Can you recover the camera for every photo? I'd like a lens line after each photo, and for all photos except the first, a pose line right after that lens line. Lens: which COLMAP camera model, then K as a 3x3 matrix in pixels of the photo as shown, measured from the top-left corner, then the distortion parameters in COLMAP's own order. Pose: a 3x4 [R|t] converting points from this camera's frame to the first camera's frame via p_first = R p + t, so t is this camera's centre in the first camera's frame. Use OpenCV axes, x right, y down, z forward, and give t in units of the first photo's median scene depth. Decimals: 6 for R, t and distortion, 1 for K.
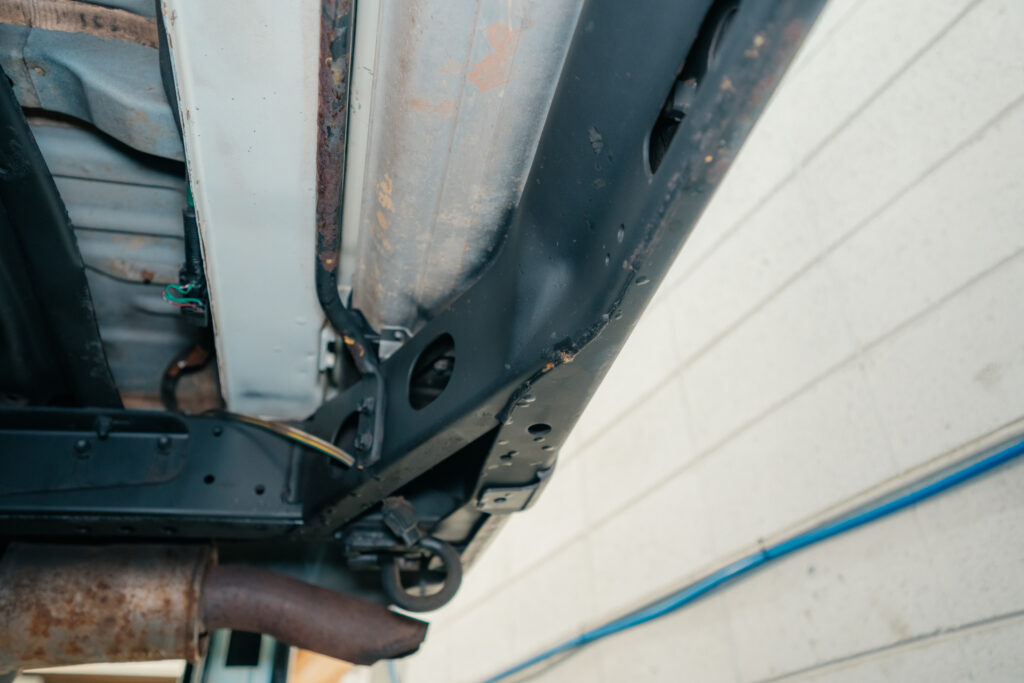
lens RADIAL K [[783.9, 0, 512.5], [0, 783.9, 337.3], [0, 0, 1]] dist [0.002149, 0.066250]
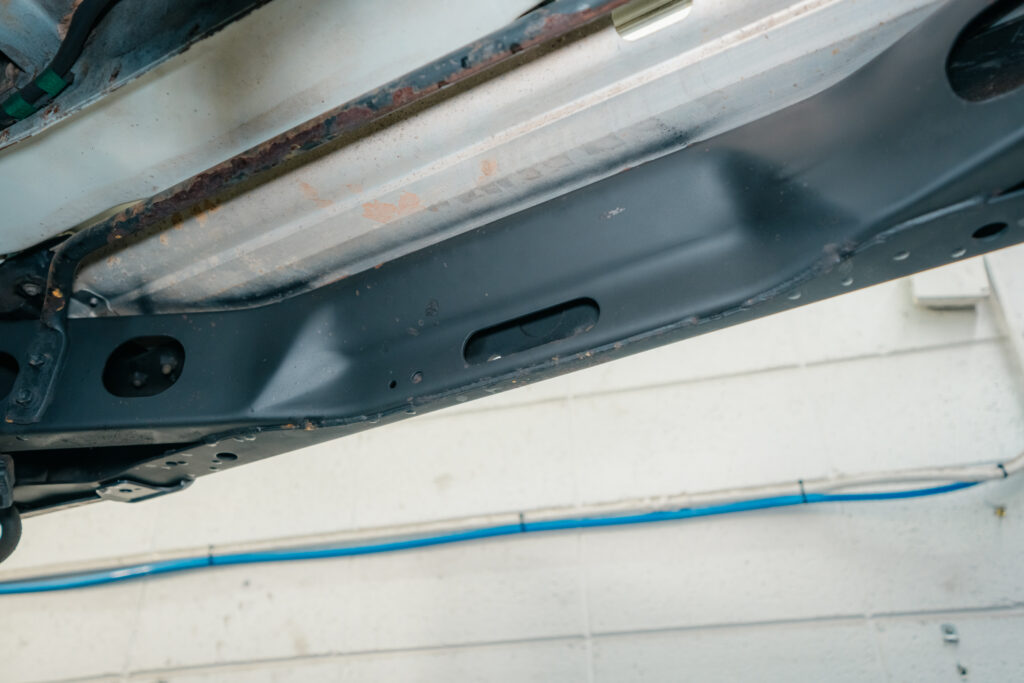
lens RADIAL K [[783.9, 0, 506.1], [0, 783.9, 338.3], [0, 0, 1]] dist [0.002149, 0.066250]
pose [[0.656270, 0.409727, 0.633589, -0.413964], [-0.422993, 0.895138, -0.140729, -0.040919], [-0.624810, -0.175647, 0.760763, -0.084872]]
